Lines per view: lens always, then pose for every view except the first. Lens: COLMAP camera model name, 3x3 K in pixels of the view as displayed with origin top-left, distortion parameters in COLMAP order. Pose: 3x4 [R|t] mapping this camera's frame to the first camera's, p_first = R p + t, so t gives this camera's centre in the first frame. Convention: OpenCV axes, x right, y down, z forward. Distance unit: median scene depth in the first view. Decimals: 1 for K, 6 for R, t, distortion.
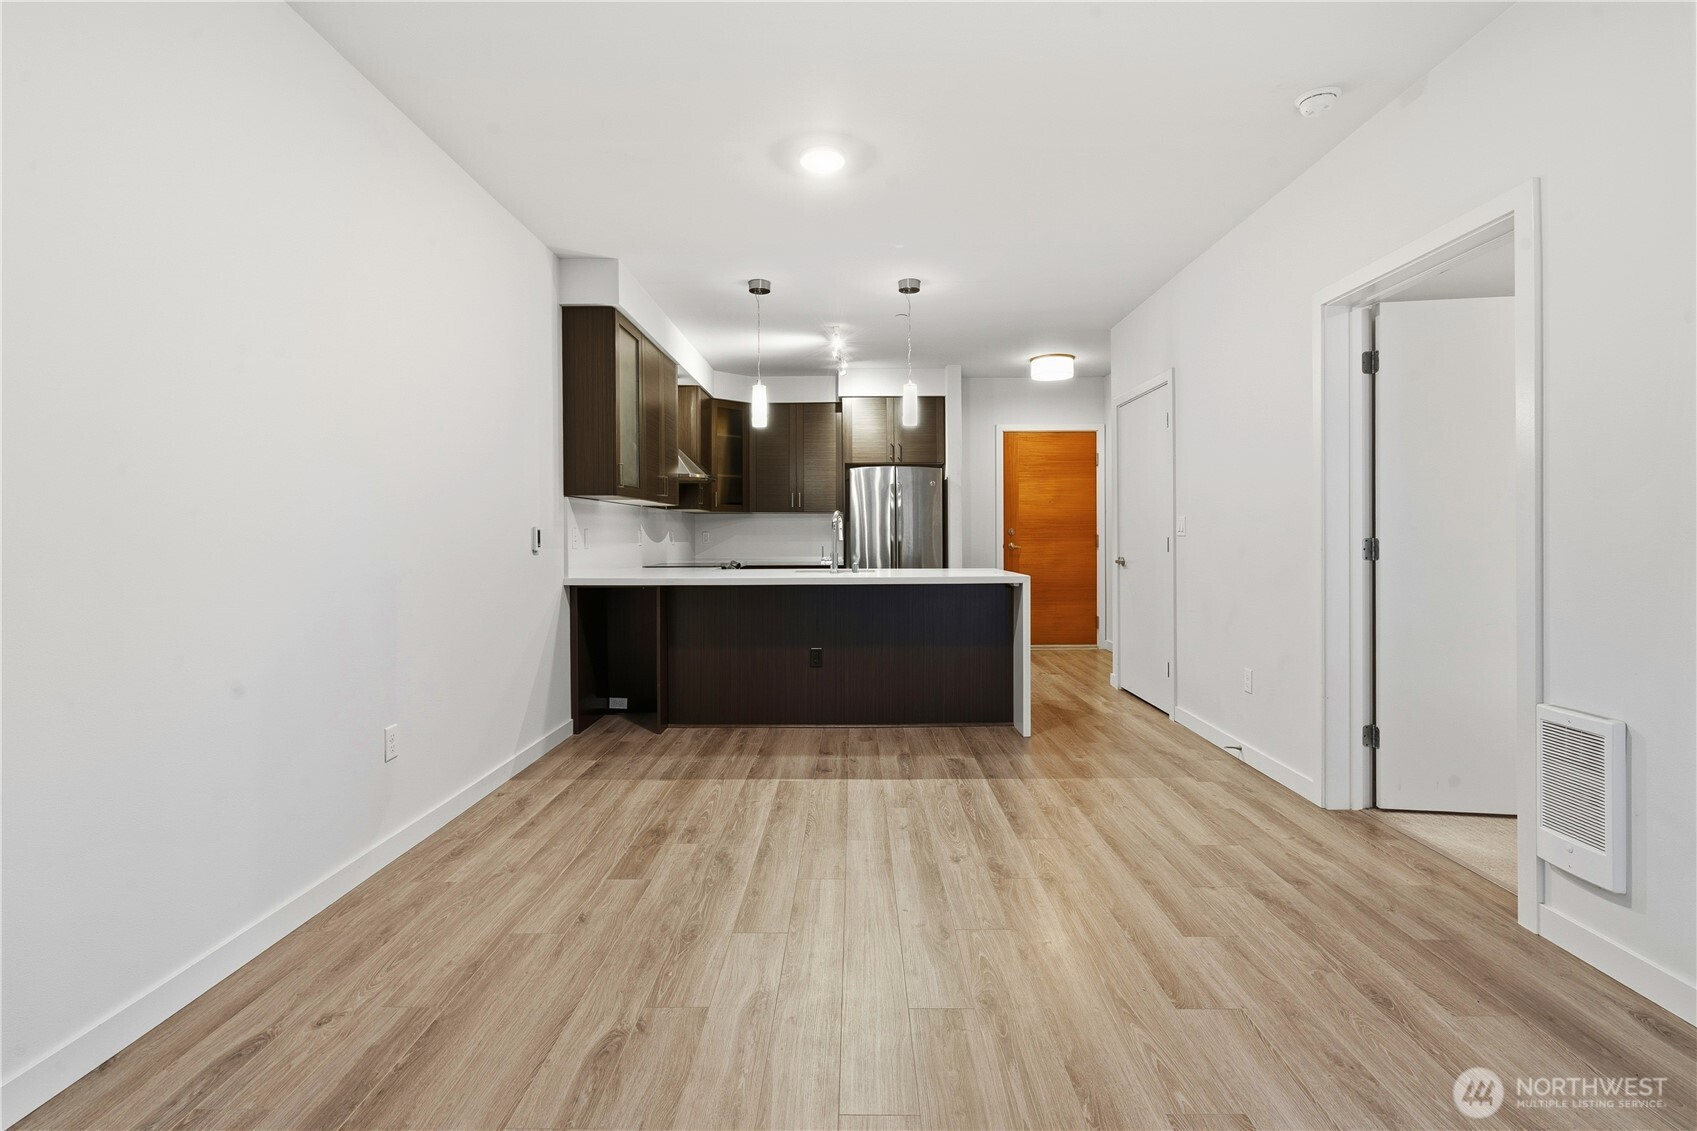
lens RADIAL K [[787.7, 0, 850.0], [0, 787.7, 556.8], [0, 0, 1]] dist [-0.005843, -0.000389]
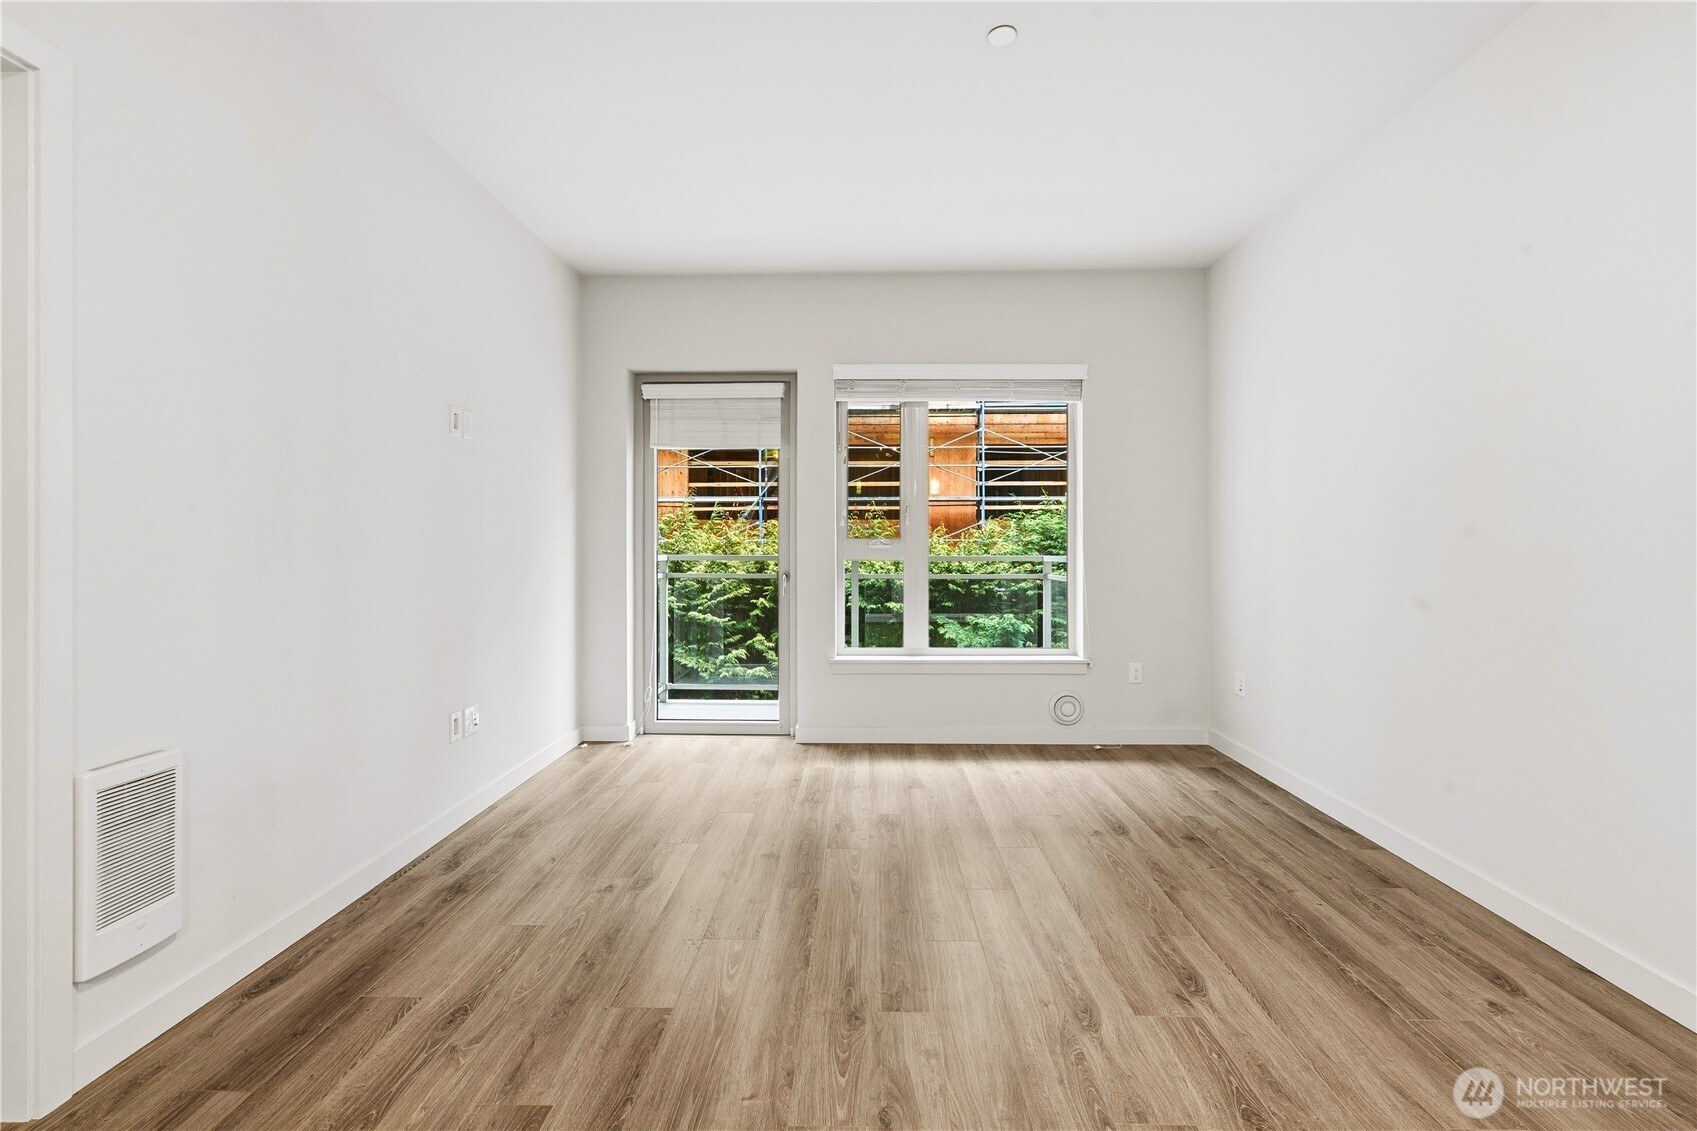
lens RADIAL K [[787.7, 0, 853.7], [0, 787.7, 525.7], [0, 0, 1]] dist [-0.005843, -0.000389]
pose [[-0.999924, 0.006428, 0.010534, 0.164048], [0.006438, 0.999979, 0.000883, -0.052431], [-0.010528, 0.000950, -0.999944, 2.011176]]
